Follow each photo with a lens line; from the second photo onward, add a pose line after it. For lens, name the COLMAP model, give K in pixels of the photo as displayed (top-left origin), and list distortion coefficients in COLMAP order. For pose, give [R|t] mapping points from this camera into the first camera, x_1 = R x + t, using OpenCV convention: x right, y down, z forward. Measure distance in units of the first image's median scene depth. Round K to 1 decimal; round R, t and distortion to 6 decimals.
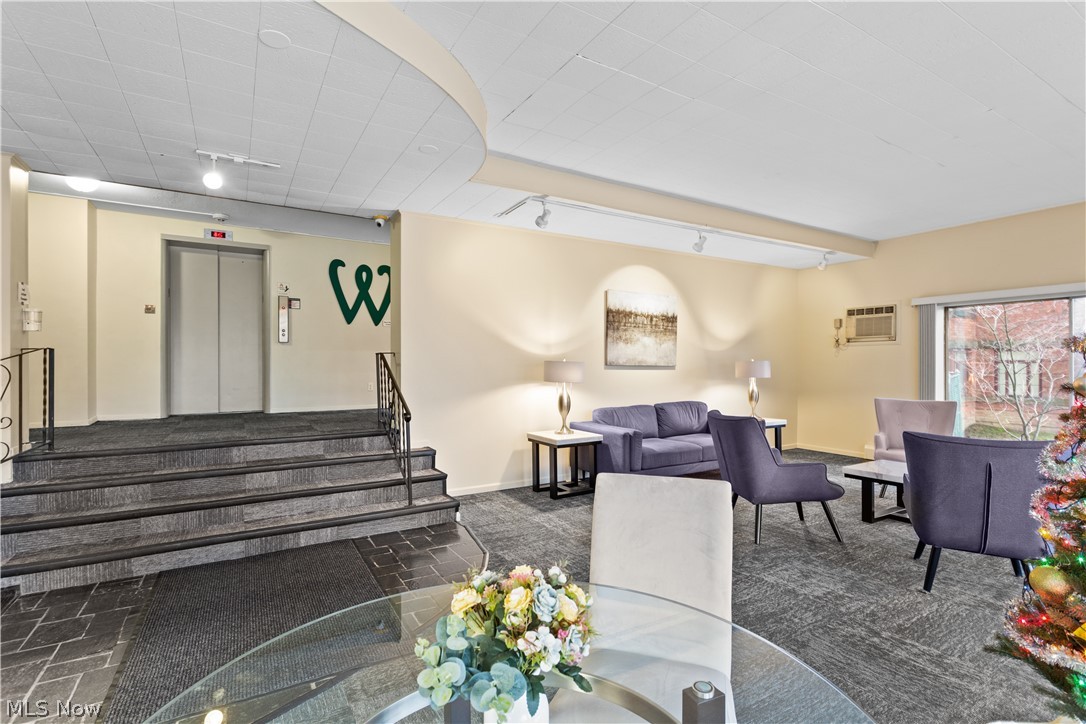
lens RADIAL K [[519.2, 0, 548.7], [0, 519.2, 361.0], [0, 0, 1]] dist [0.002505, 0.000513]
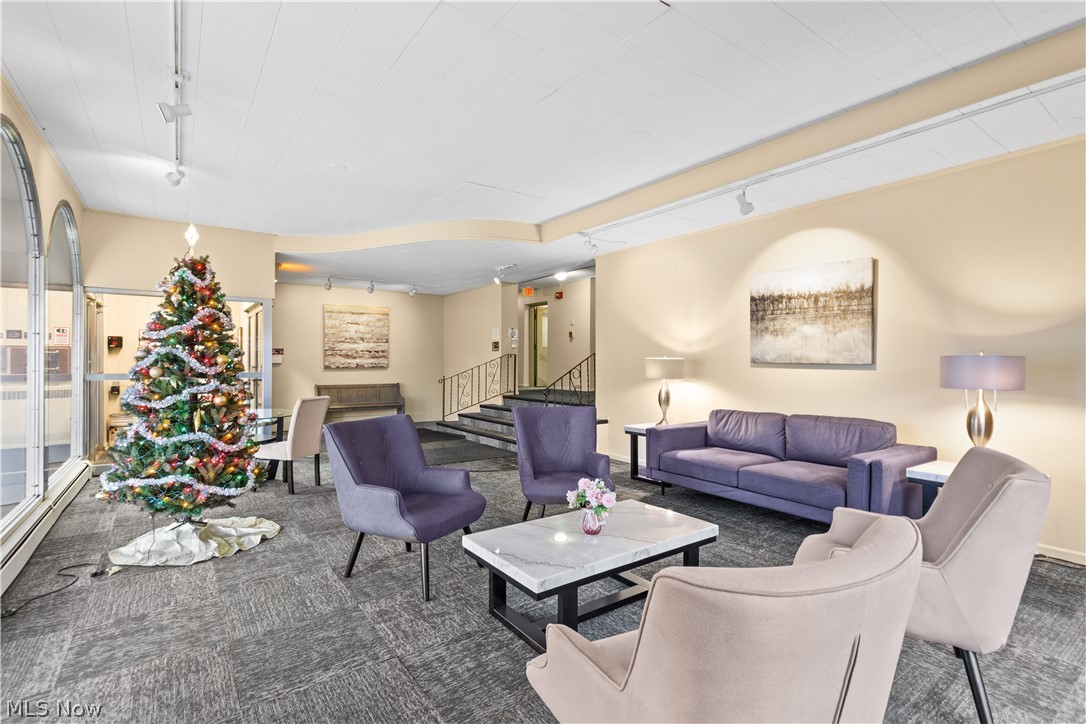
lens RADIAL K [[519.2, 0, 548.7], [0, 519.2, 361.0], [0, 0, 1]] dist [0.002505, 0.000513]
pose [[0.082028, -0.001647, -0.996629, 0.925776], [0.003686, 0.999992, -0.001349, 0.005490], [0.996623, -0.003563, 0.082033, 0.582395]]
